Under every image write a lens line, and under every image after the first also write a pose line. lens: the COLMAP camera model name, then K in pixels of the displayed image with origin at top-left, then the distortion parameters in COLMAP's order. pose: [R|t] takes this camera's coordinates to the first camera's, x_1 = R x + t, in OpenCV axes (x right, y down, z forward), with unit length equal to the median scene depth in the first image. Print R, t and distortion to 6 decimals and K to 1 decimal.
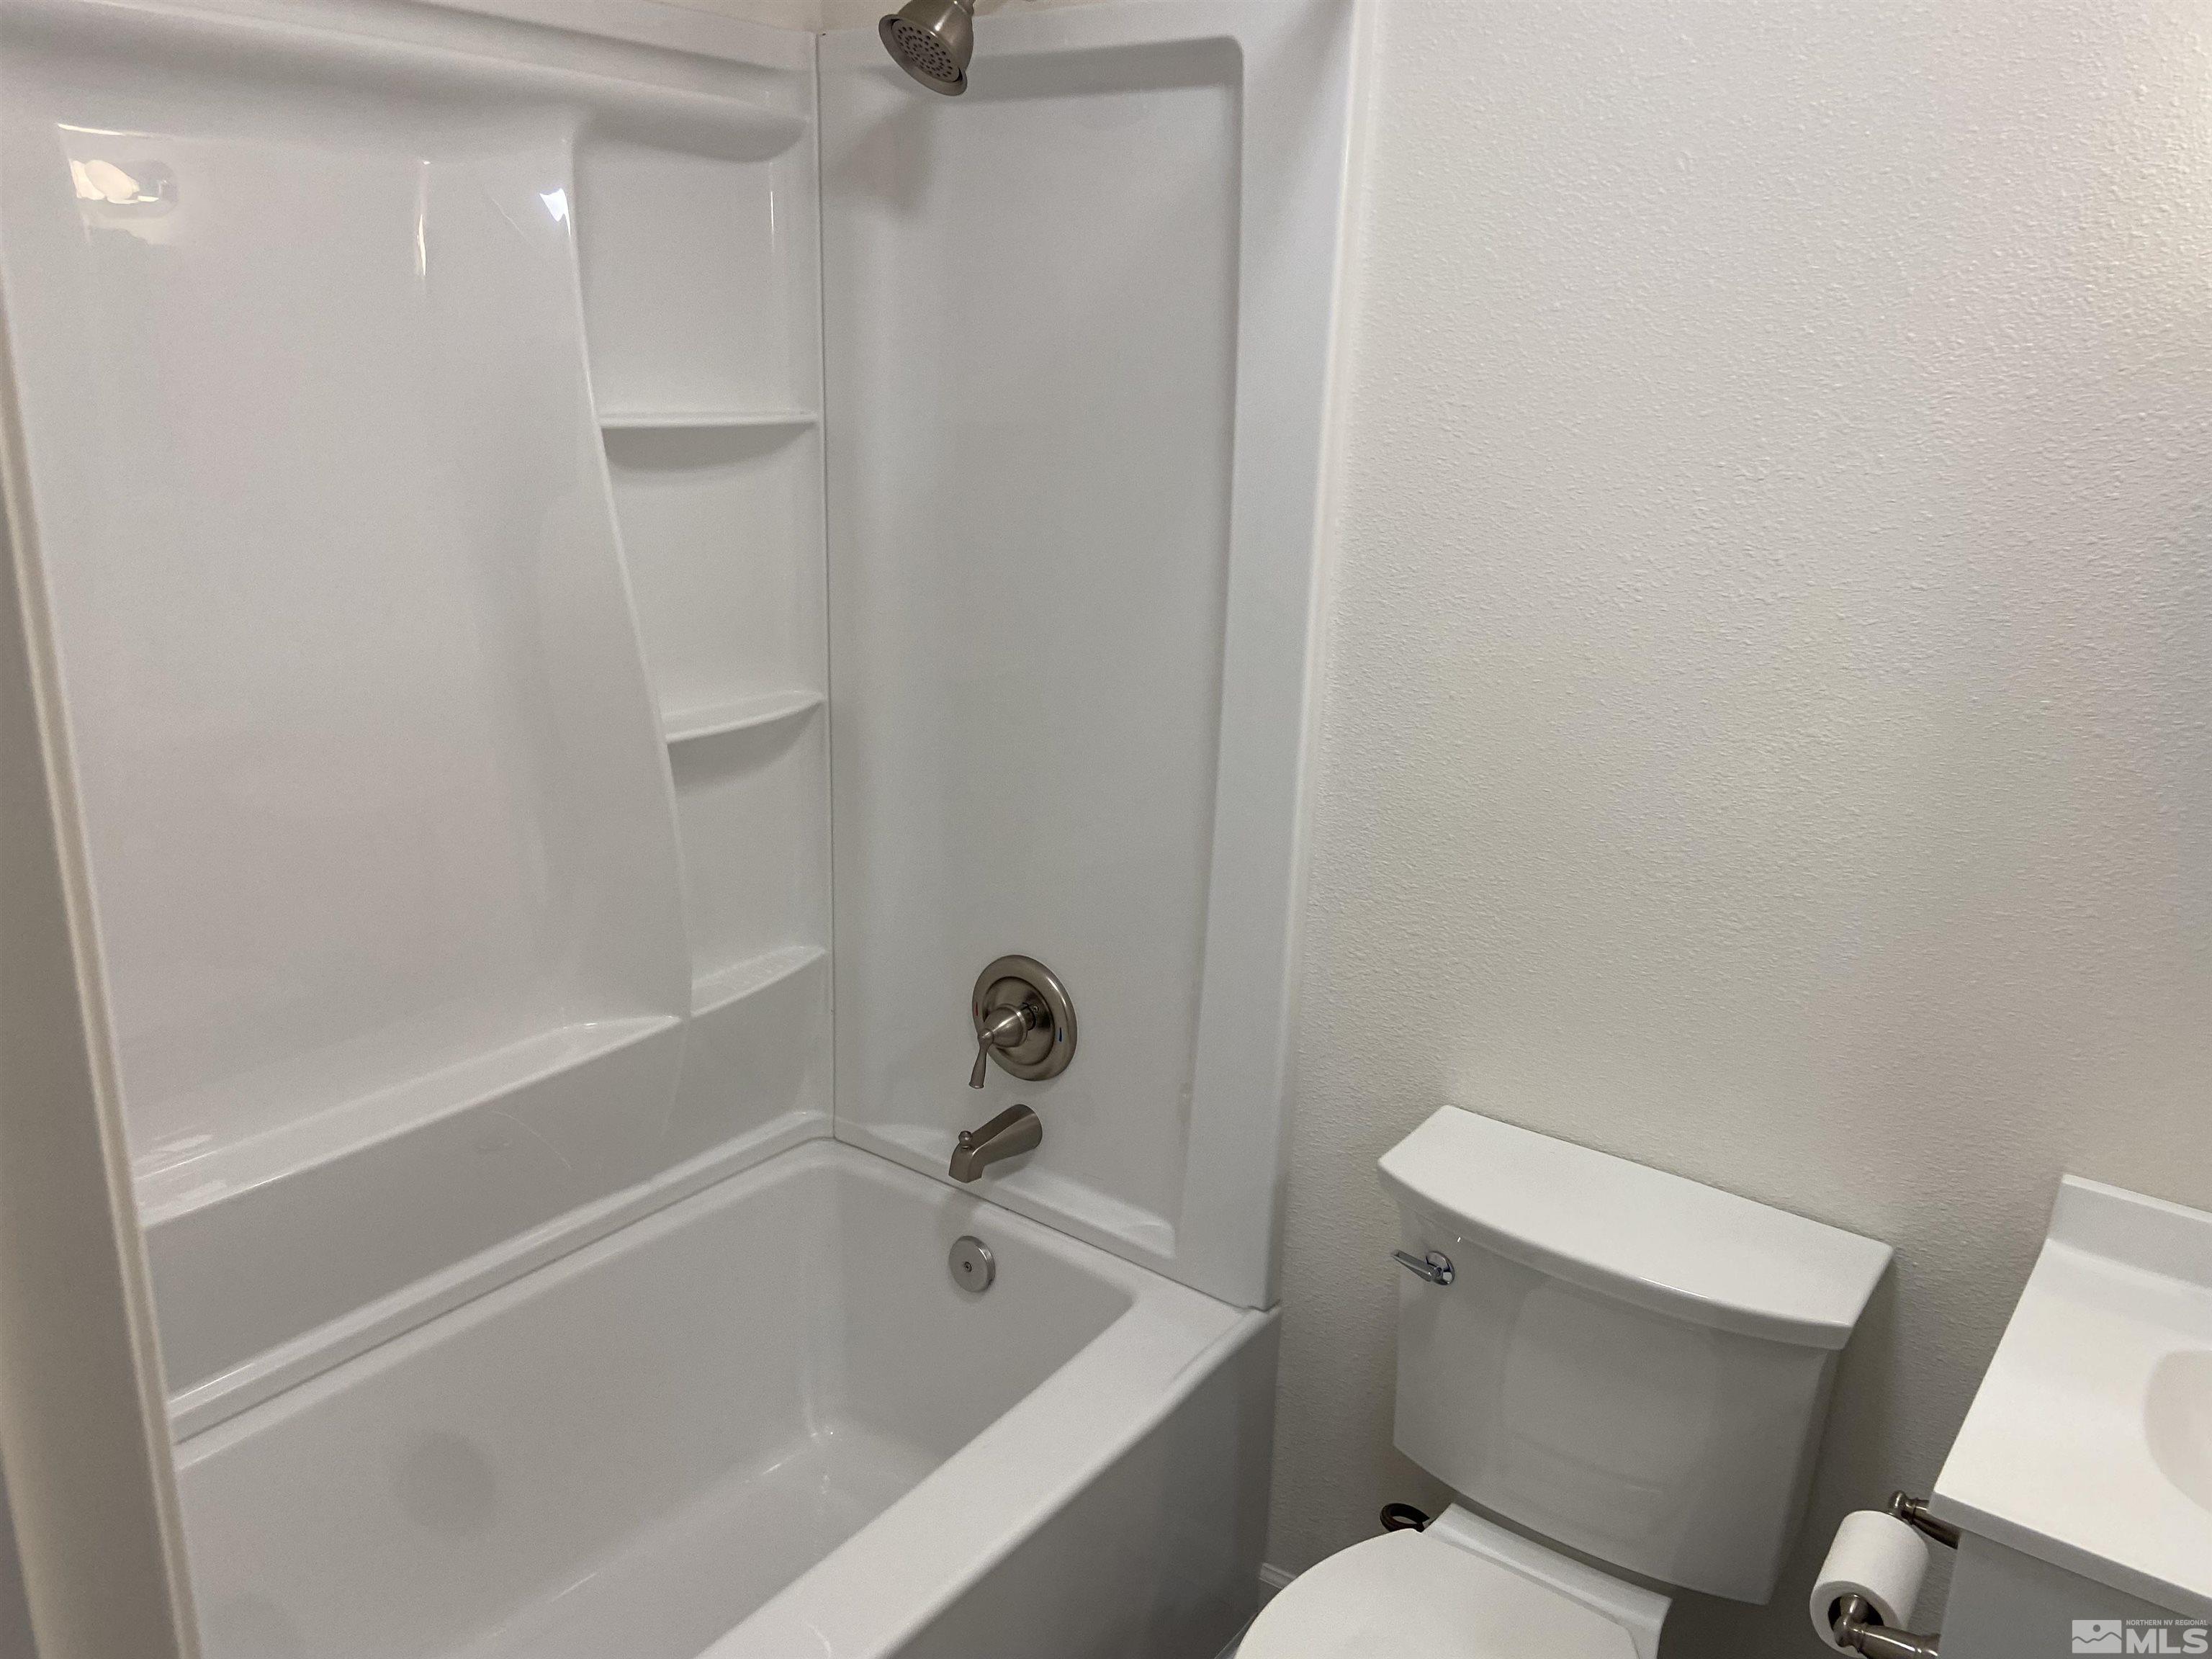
lens RADIAL K [[1666.5, 0, 1096.3], [0, 1666.5, 813.5], [0, 0, 1]] dist [0.109634, -0.132538]
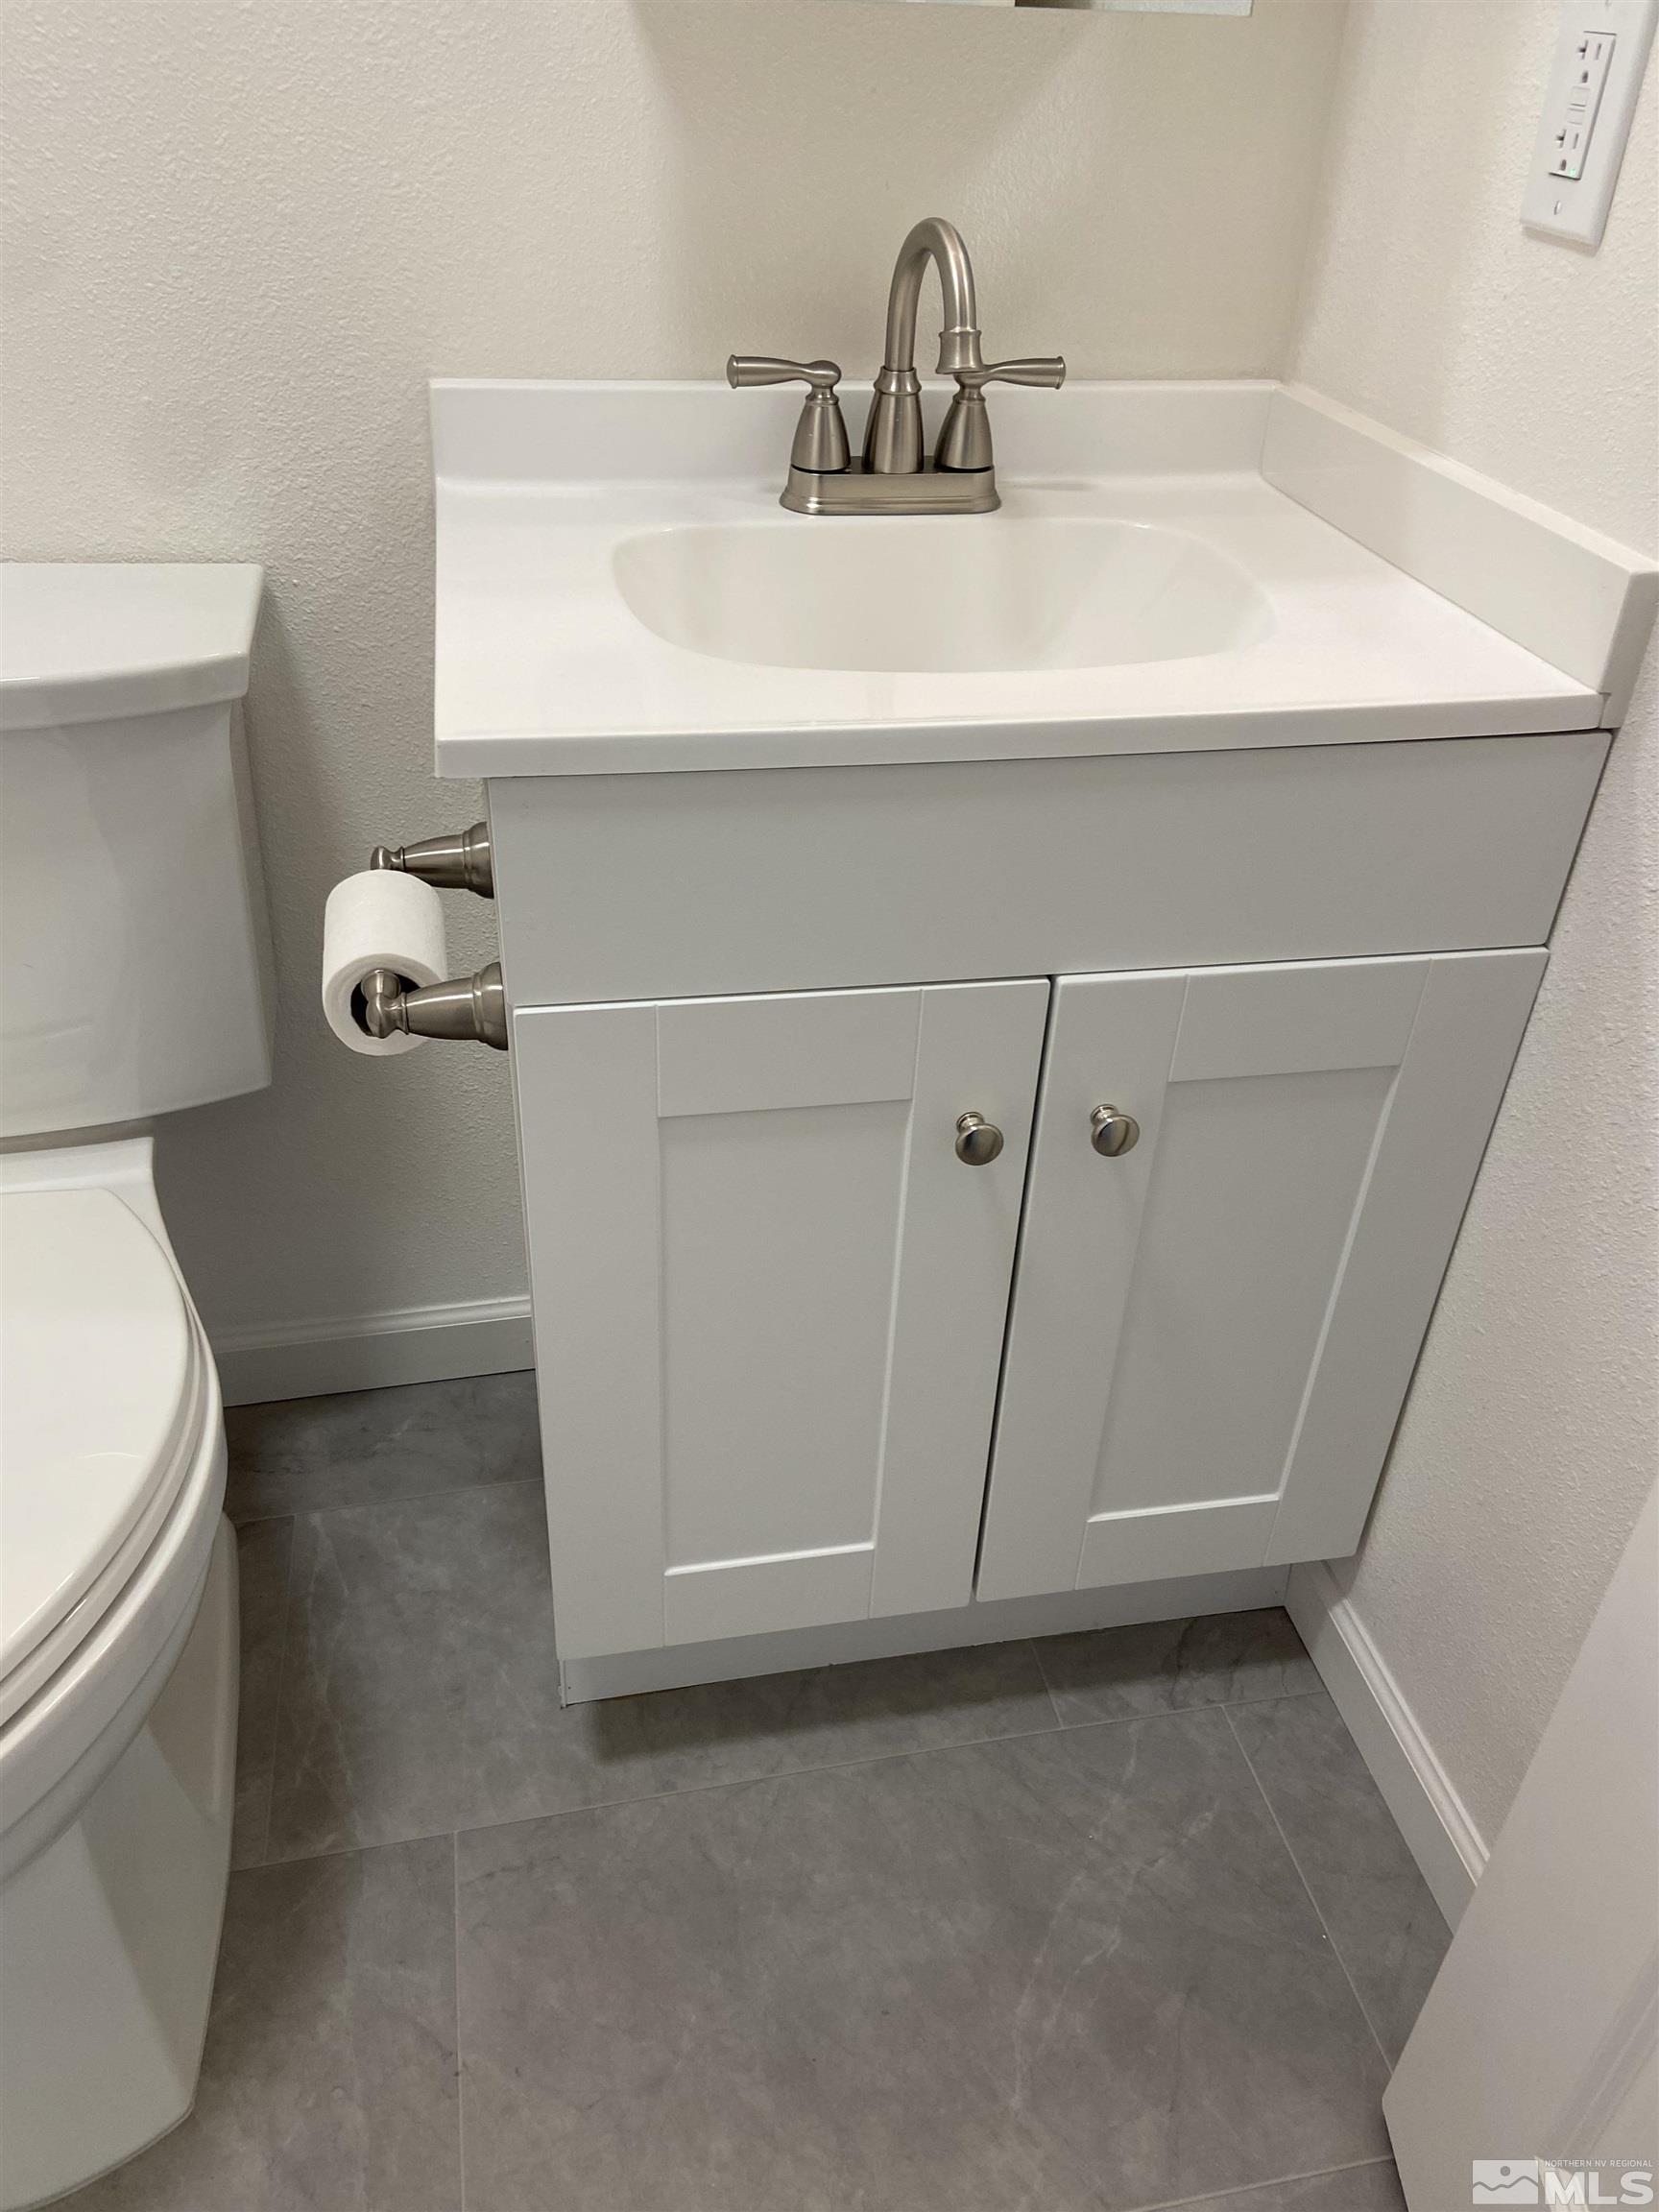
lens RADIAL K [[1666.5, 0, 835.1], [0, 1666.5, 1103.4], [0, 0, 1]] dist [0.109634, -0.132538]
pose [[0.668886, -0.424580, 0.610183, 0.103017], [0.182777, 0.889575, 0.418626, 0.211544], [-0.720544, -0.168486, 0.672629, 0.322801]]
